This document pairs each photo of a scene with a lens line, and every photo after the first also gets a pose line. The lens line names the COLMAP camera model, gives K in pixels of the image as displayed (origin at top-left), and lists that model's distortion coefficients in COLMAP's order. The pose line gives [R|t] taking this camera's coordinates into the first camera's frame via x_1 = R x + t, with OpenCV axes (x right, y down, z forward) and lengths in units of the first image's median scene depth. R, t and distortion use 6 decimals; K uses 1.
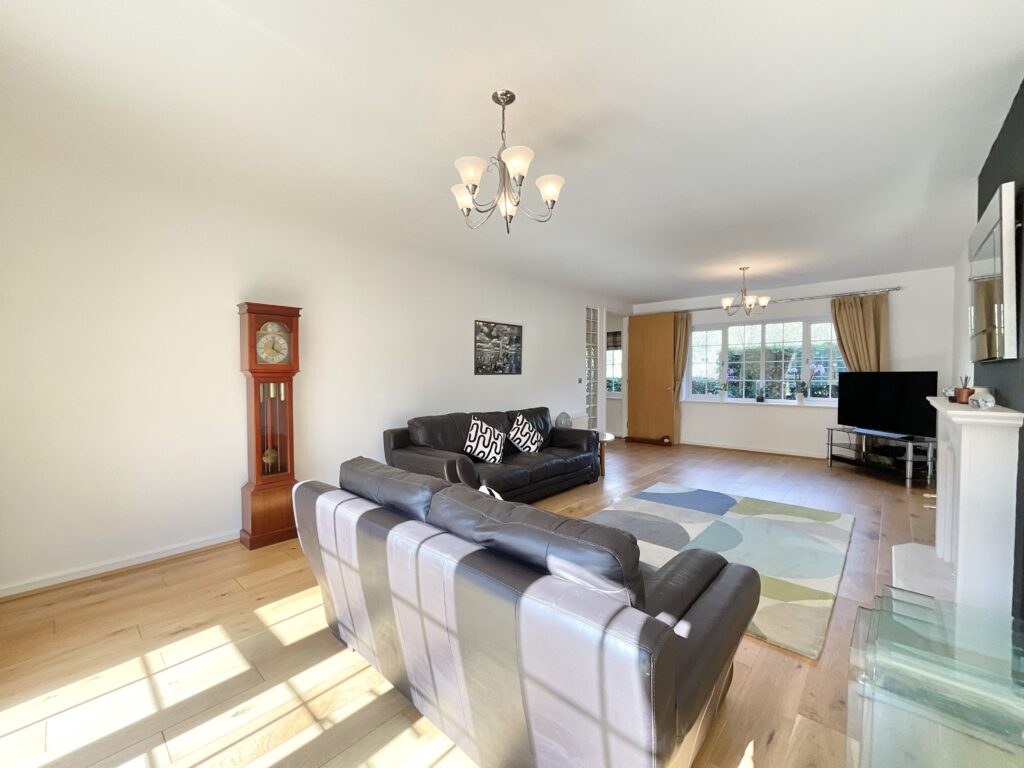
lens RADIAL K [[416.5, 0, 512.0], [0, 416.5, 384.0], [0, 0, 1]] dist [0.006931, 0.000071]
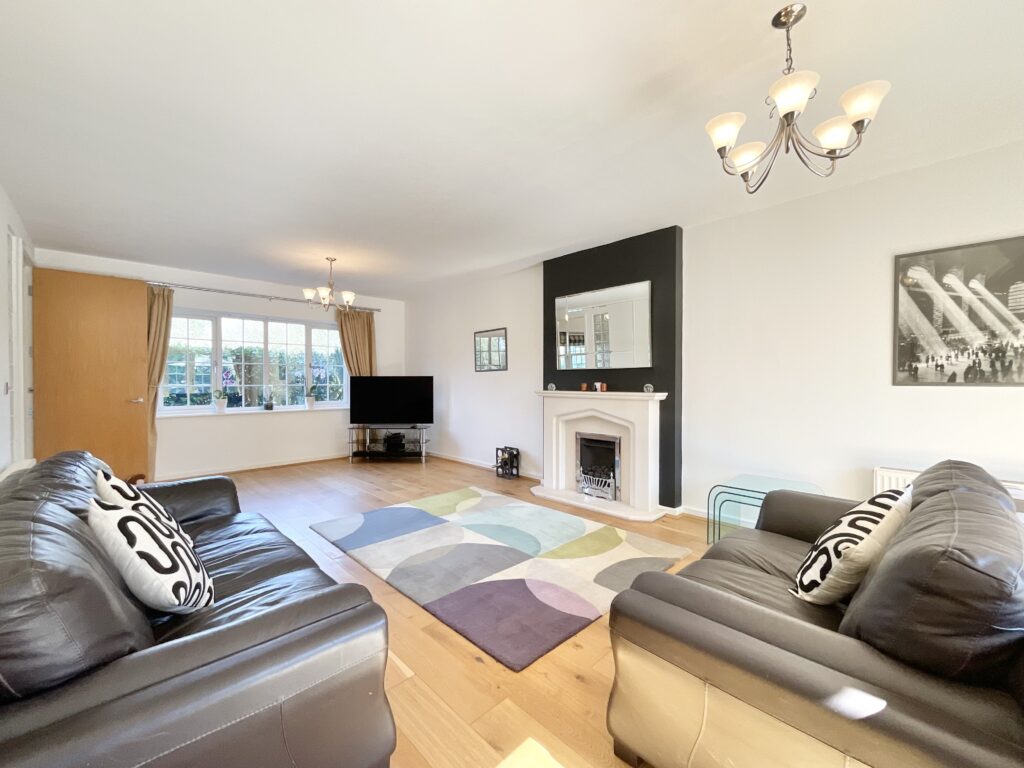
lens RADIAL K [[416.5, 0, 512.0], [0, 416.5, 384.0], [0, 0, 1]] dist [0.006931, 0.000071]
pose [[0.068072, -0.007839, 0.997650, -0.282838], [0.022976, 0.999716, 0.006287, -0.005556], [-0.997416, 0.022494, 0.068232, 0.483304]]
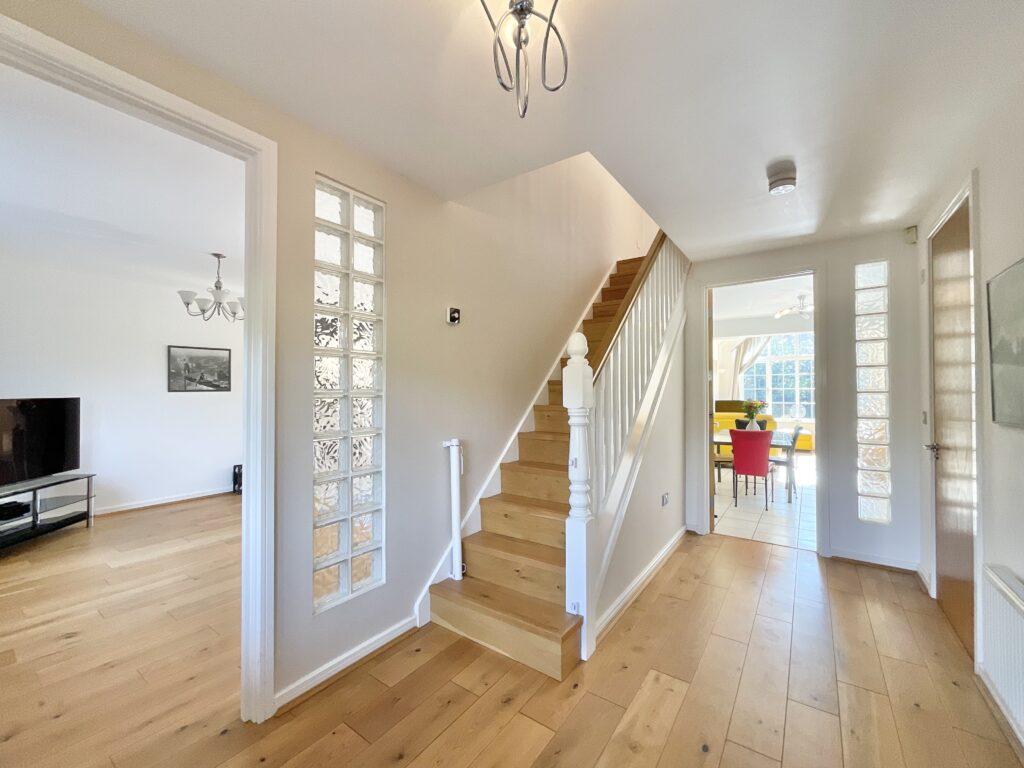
lens RADIAL K [[416.5, 0, 512.0], [0, 416.5, 384.0], [0, 0, 1]] dist [0.006931, 0.000071]
pose [[-0.993695, -0.007270, -0.111884, 0.109839], [-0.008689, 0.999888, 0.012204, -0.062788], [0.111783, 0.013099, -0.993646, 1.558895]]
